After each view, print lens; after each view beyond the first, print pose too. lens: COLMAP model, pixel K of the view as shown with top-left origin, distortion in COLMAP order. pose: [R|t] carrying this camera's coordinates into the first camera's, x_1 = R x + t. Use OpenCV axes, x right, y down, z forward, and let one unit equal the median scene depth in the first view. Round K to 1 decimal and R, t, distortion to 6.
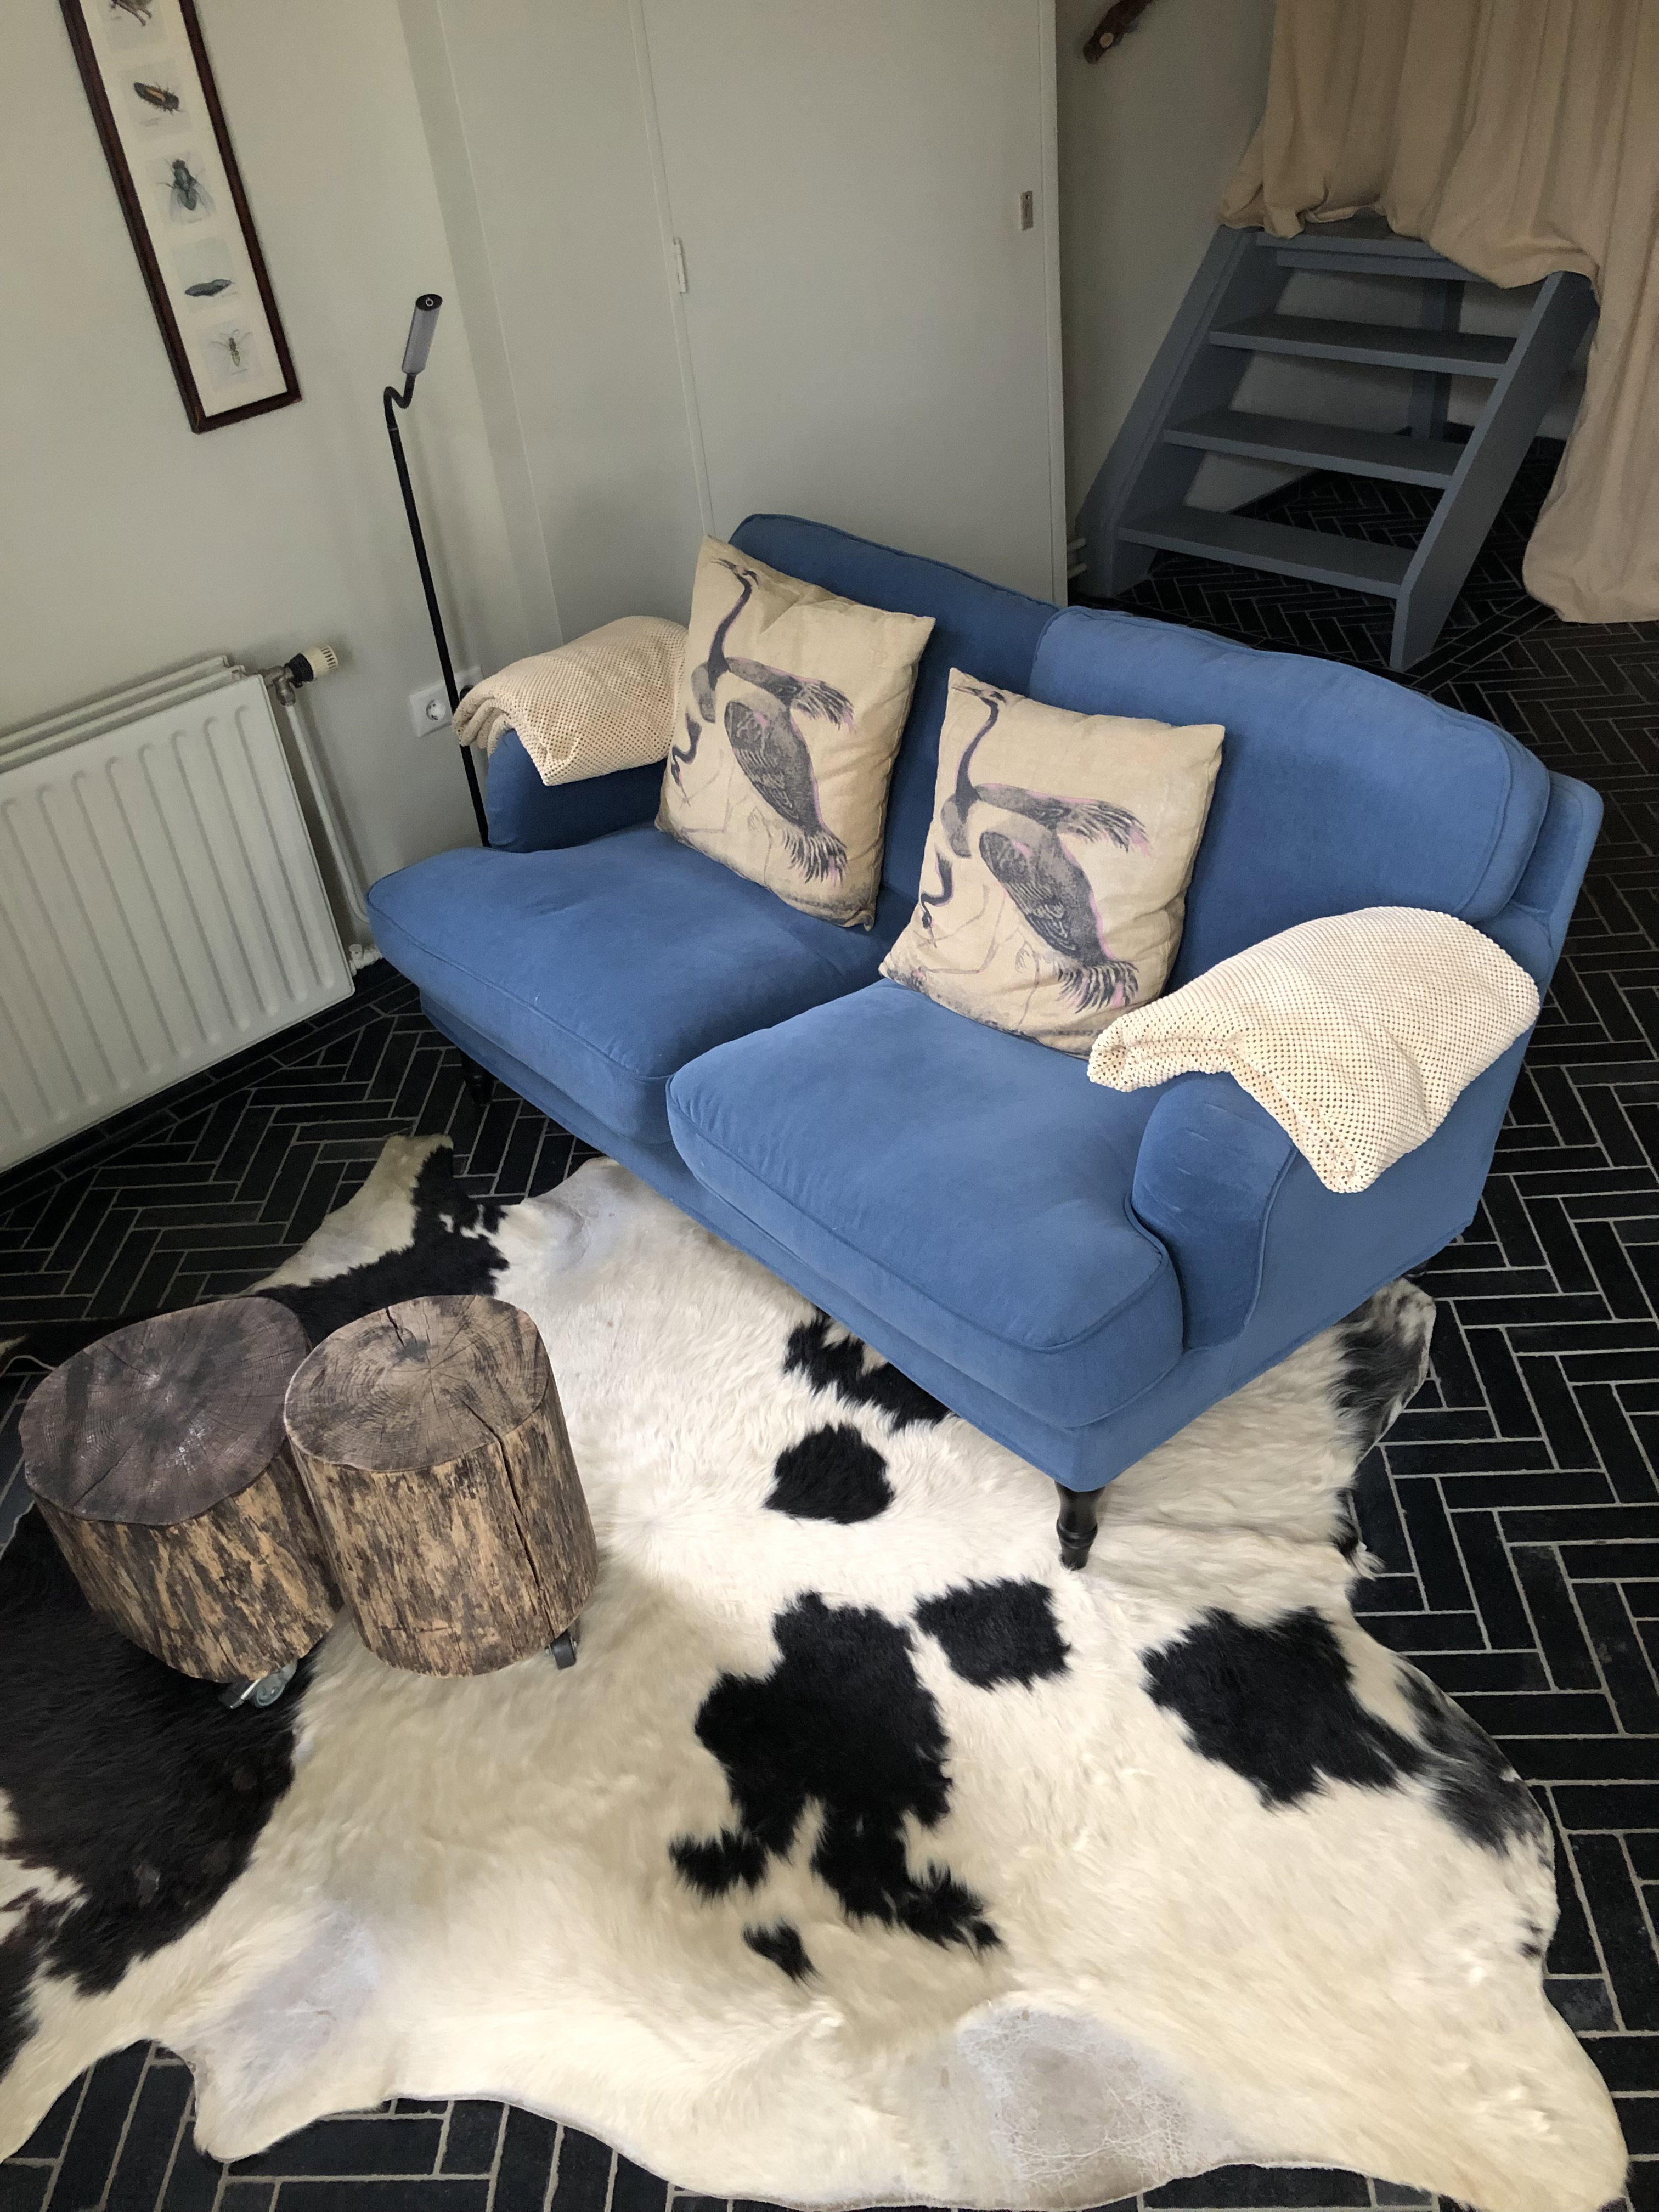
lens RADIAL K [[1802.3, 0, 835.4], [0, 1802.3, 1098.8], [0, 0, 1]] dist [0.039084, -0.062698]
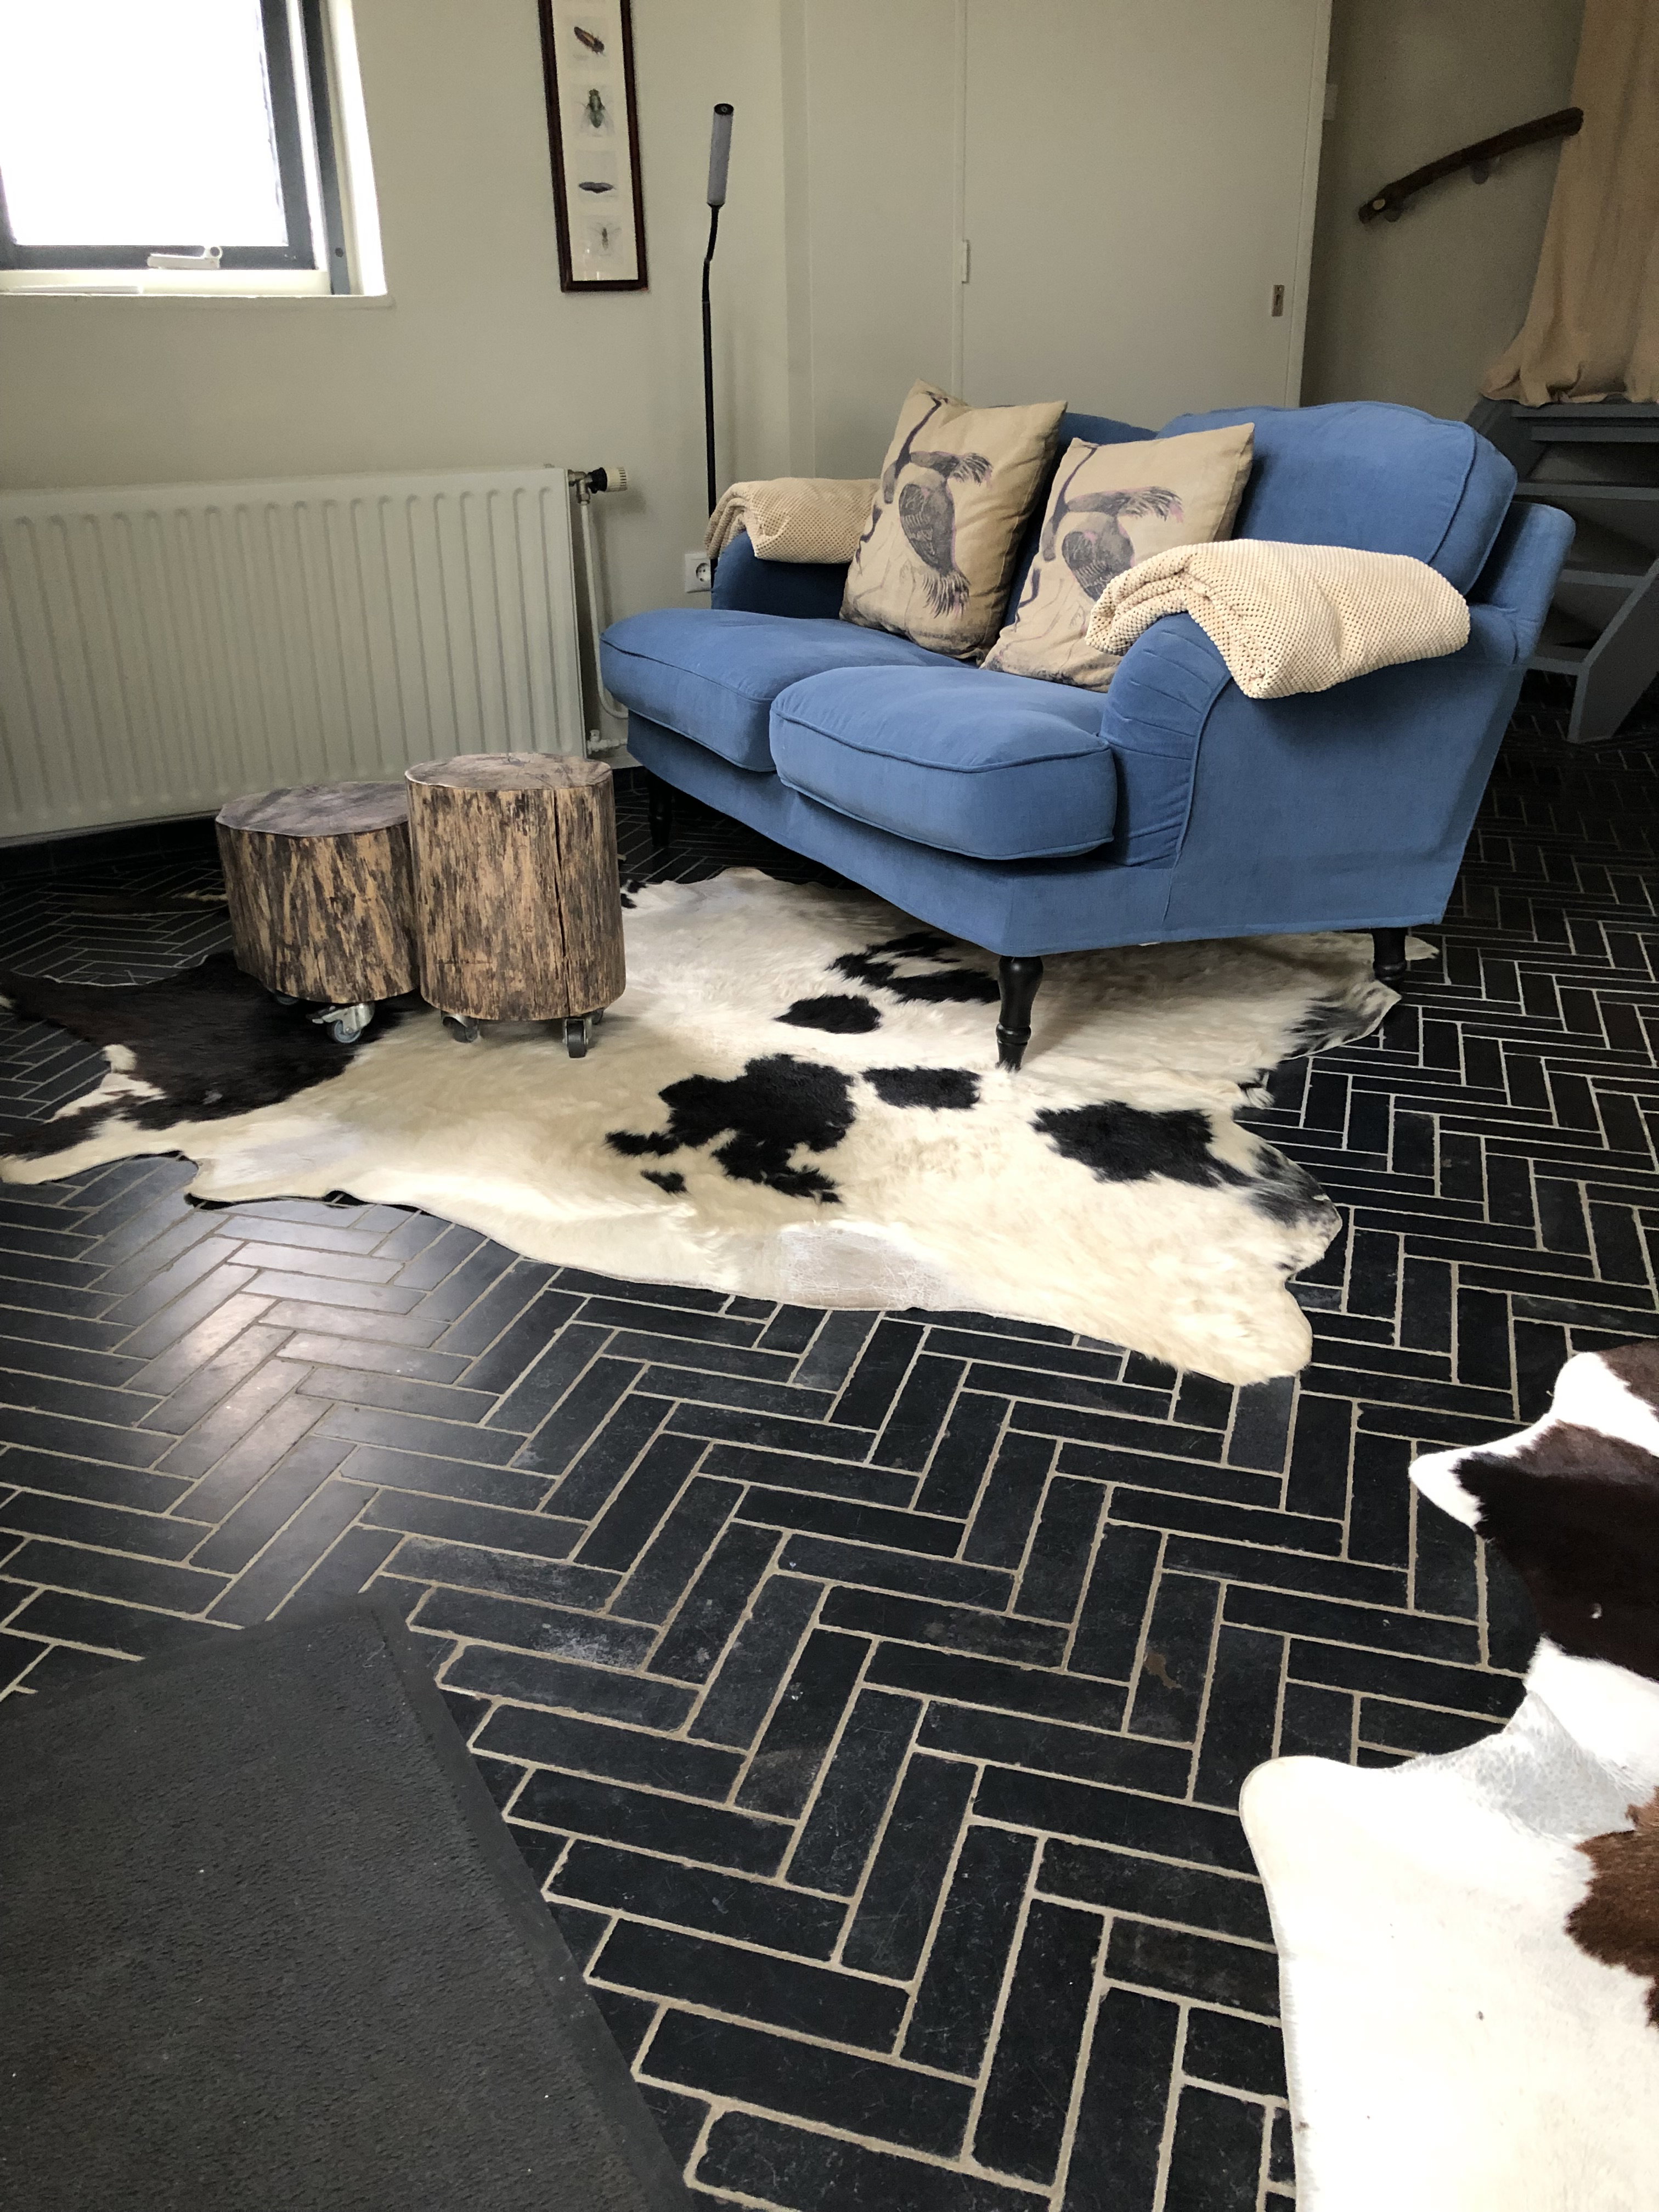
lens RADIAL K [[1802.3, 0, 834.8], [0, 1802.3, 1110.9], [0, 0, 1]] dist [0.039084, -0.062698]
pose [[0.964372, 0.174081, -0.199204, 0.273647], [-0.213050, 0.957444, -0.194705, 0.561693], [0.156832, 0.230209, 0.960421, -0.128807]]
